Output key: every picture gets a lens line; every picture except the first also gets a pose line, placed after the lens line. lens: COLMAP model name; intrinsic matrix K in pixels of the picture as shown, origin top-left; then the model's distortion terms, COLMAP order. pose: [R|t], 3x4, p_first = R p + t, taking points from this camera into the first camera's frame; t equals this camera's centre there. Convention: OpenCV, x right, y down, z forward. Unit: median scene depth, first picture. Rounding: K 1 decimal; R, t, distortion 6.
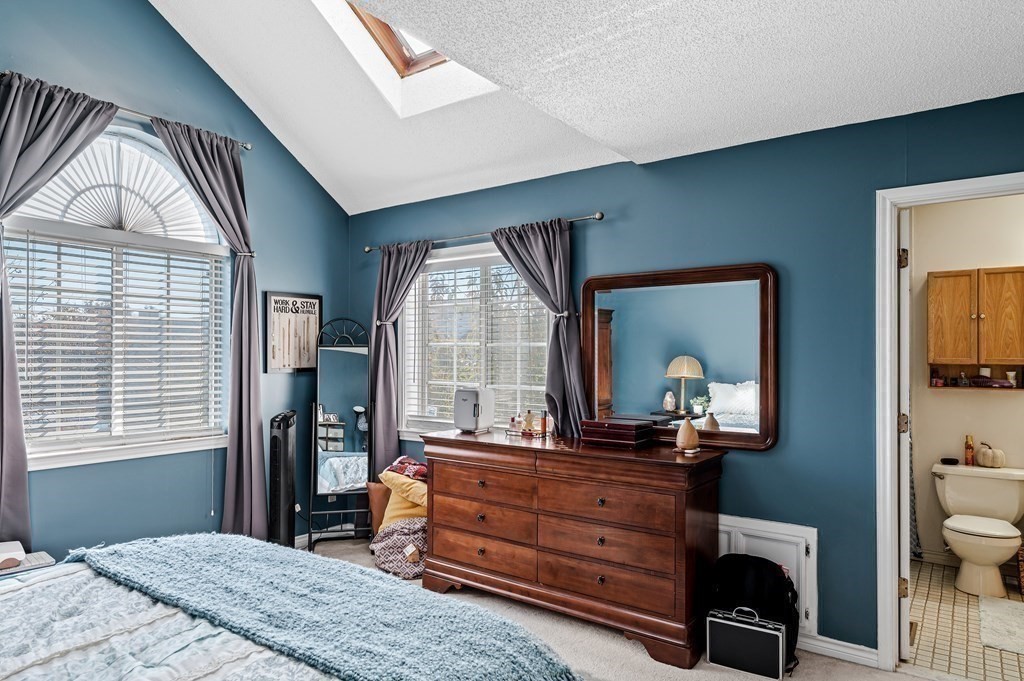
lens RADIAL K [[629.7, 0, 515.5], [0, 629.7, 331.0], [0, 0, 1]] dist [0.002684, 0.000317]
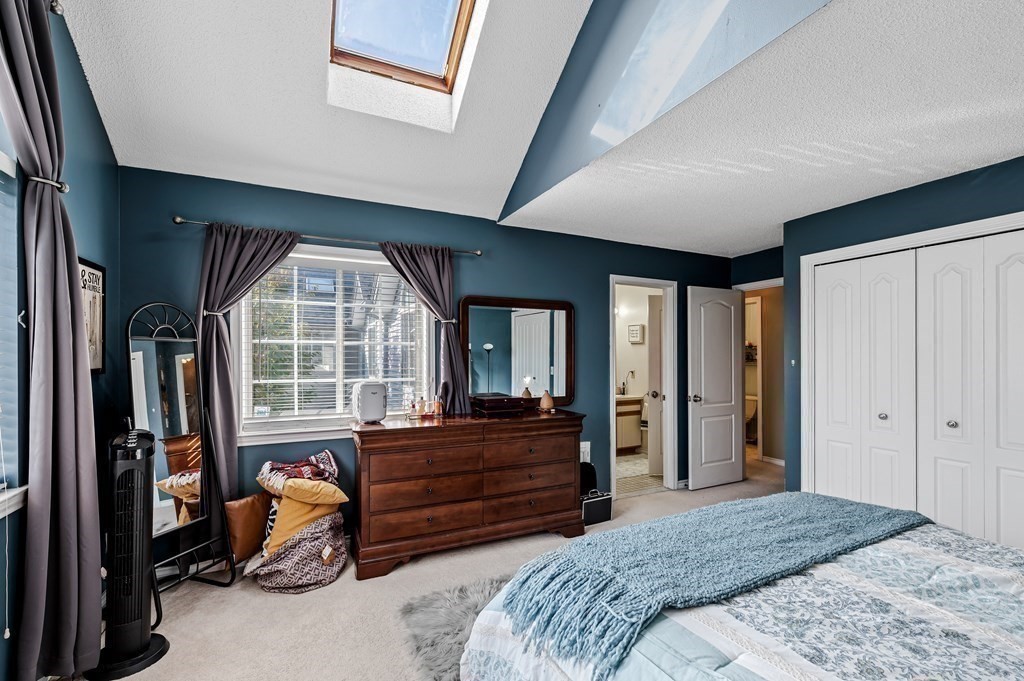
lens RADIAL K [[417.9, 0, 512.0], [0, 417.9, 340.5], [0, 0, 1]] dist [-0.000559, 0.000026]
pose [[0.494451, 0.028602, 0.868735, -0.550267], [-0.034556, 0.999315, -0.013233, 0.018949], [-0.868519, -0.023477, 0.495100, 0.409026]]
